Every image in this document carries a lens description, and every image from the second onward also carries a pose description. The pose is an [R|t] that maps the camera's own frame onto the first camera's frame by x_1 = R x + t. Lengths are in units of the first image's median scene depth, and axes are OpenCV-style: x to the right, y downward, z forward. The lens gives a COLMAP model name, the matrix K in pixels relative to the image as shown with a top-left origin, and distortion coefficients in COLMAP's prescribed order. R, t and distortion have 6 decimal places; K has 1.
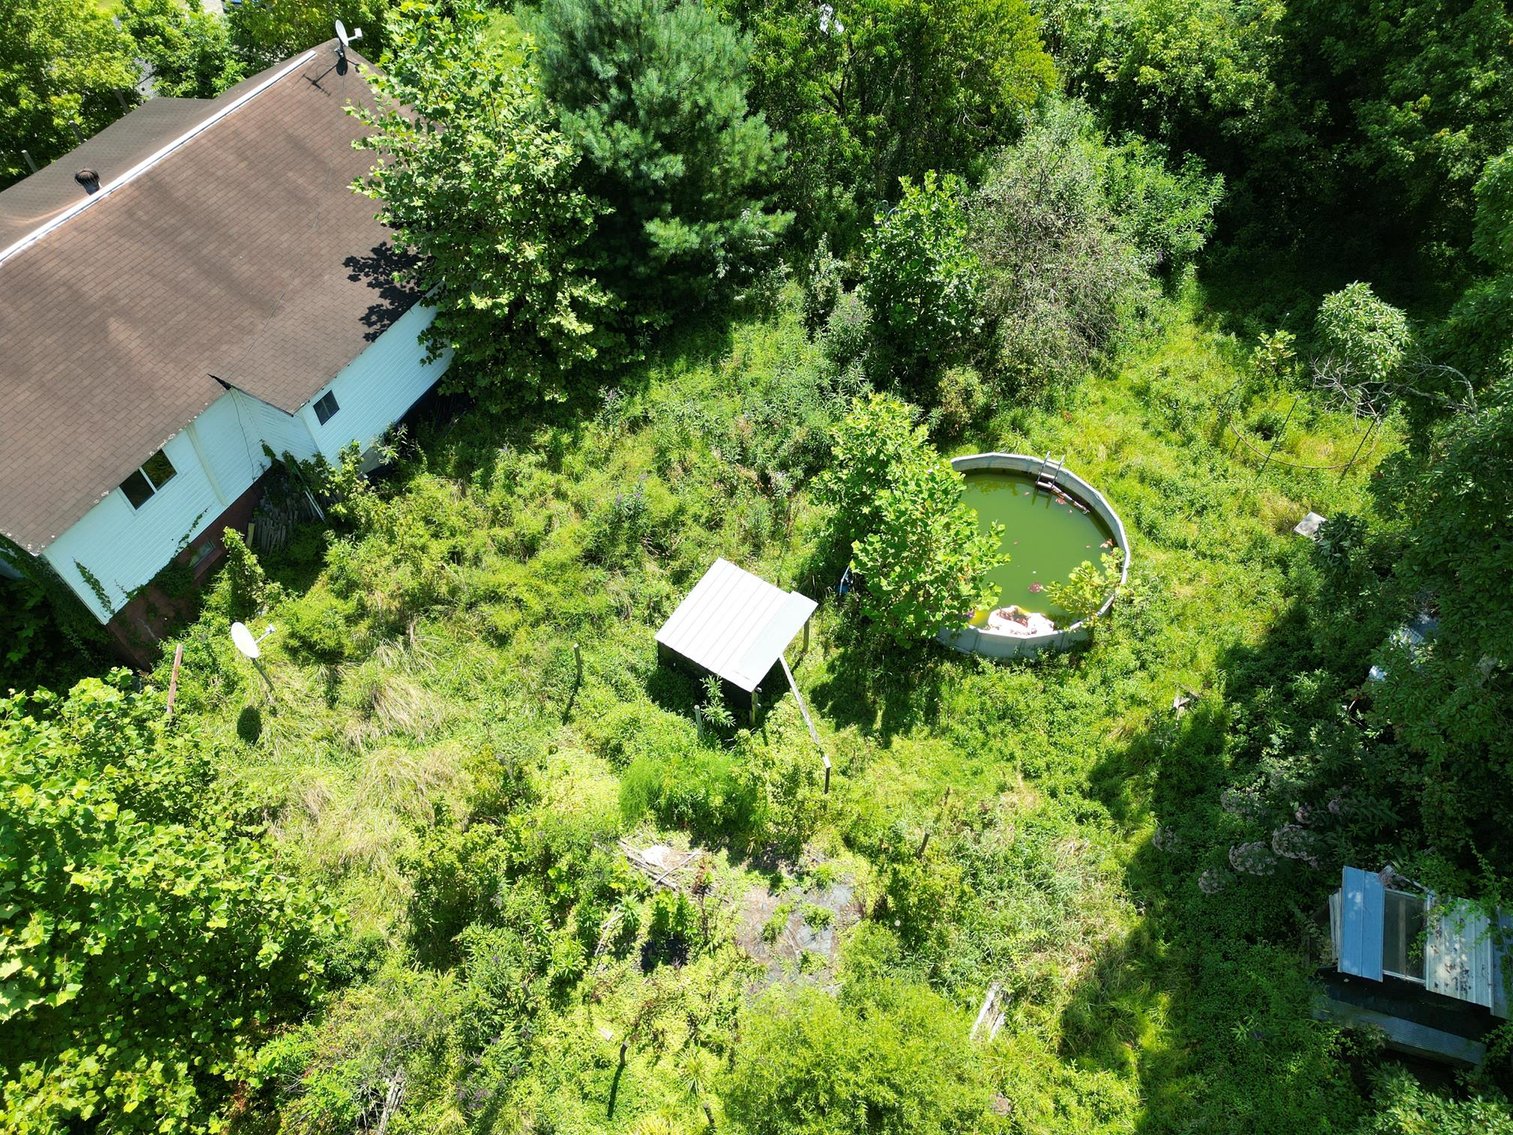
lens RADIAL K [[1054.6, 0, 757.0], [0, 1054.6, 572.2], [0, 0, 1]] dist [0.080974, -0.075079]
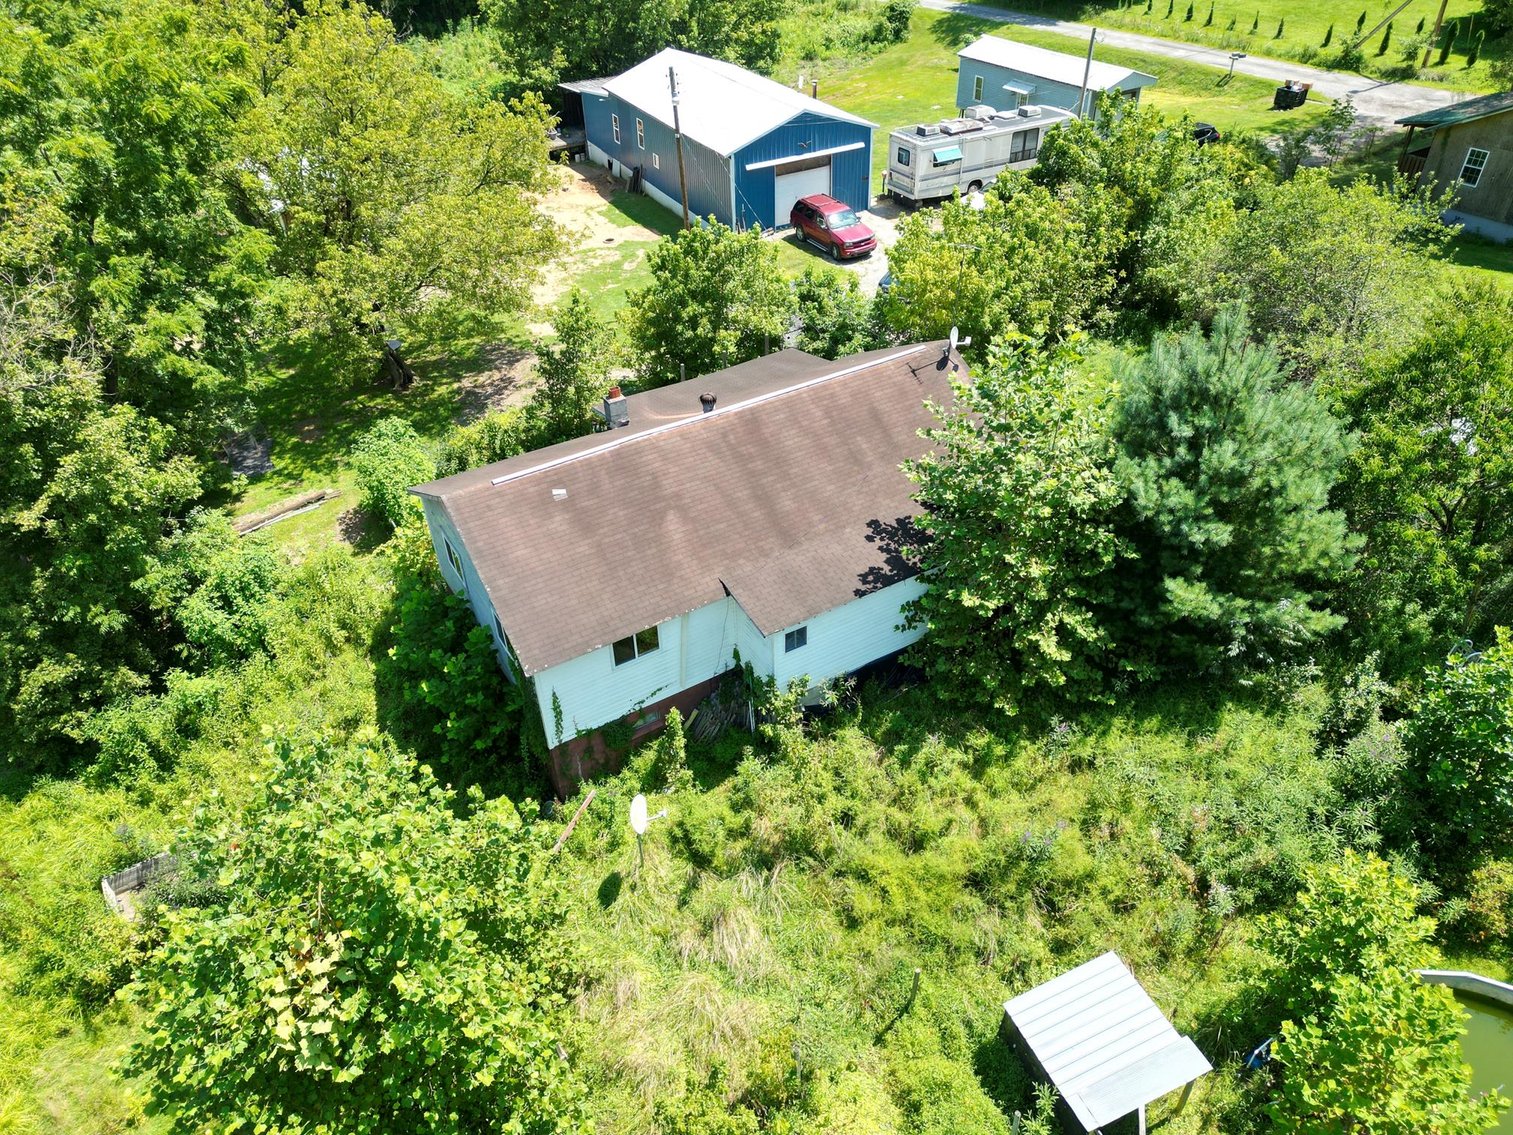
lens RADIAL K [[1051.5, 0, 755.6], [0, 1051.5, 572.8], [0, 0, 1]] dist [0.071857, -0.058938]
pose [[0.837181, 0.321982, -0.442104, 0.005373], [-0.418410, 0.897624, -0.138578, -0.049501], [0.352224, 0.300996, 0.886194, 0.033167]]
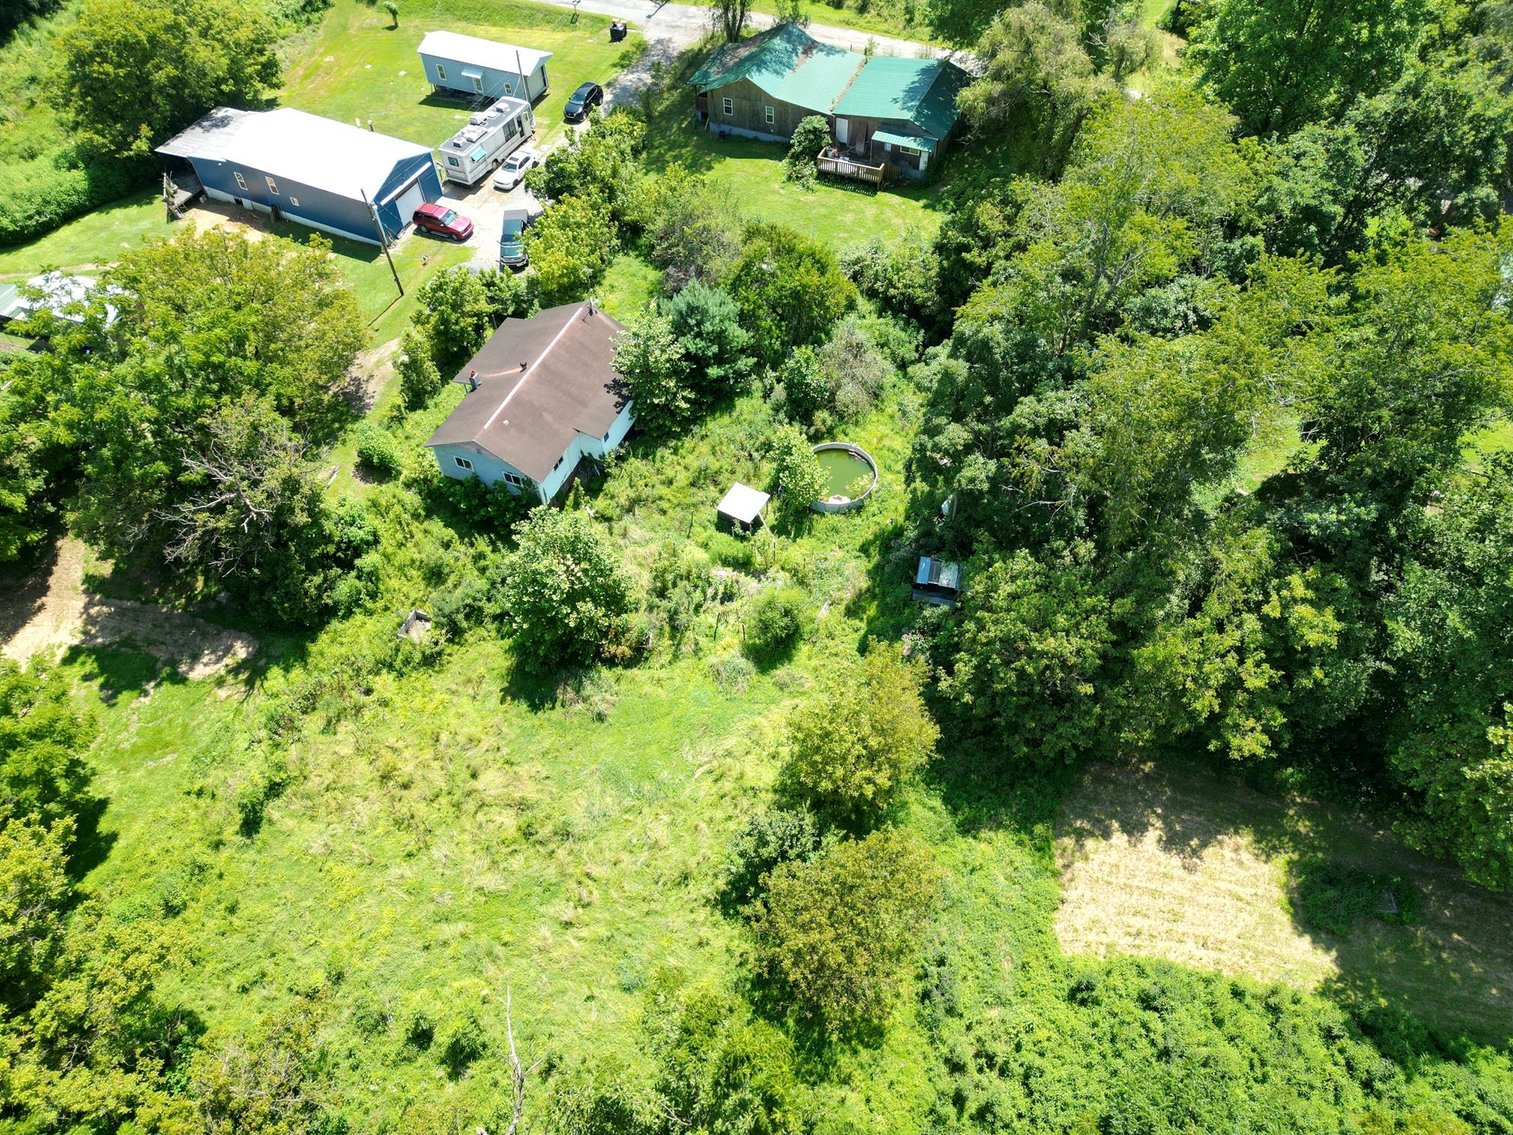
lens RADIAL K [[1025.1, 0, 760.1], [0, 1025.1, 577.3], [0, 0, 1]] dist [0.079041, -0.071142]
pose [[0.998804, -0.044219, 0.020876, -0.041610], [0.044001, 0.998973, 0.010795, 0.225886], [-0.021332, -0.009863, 0.999724, -1.882405]]
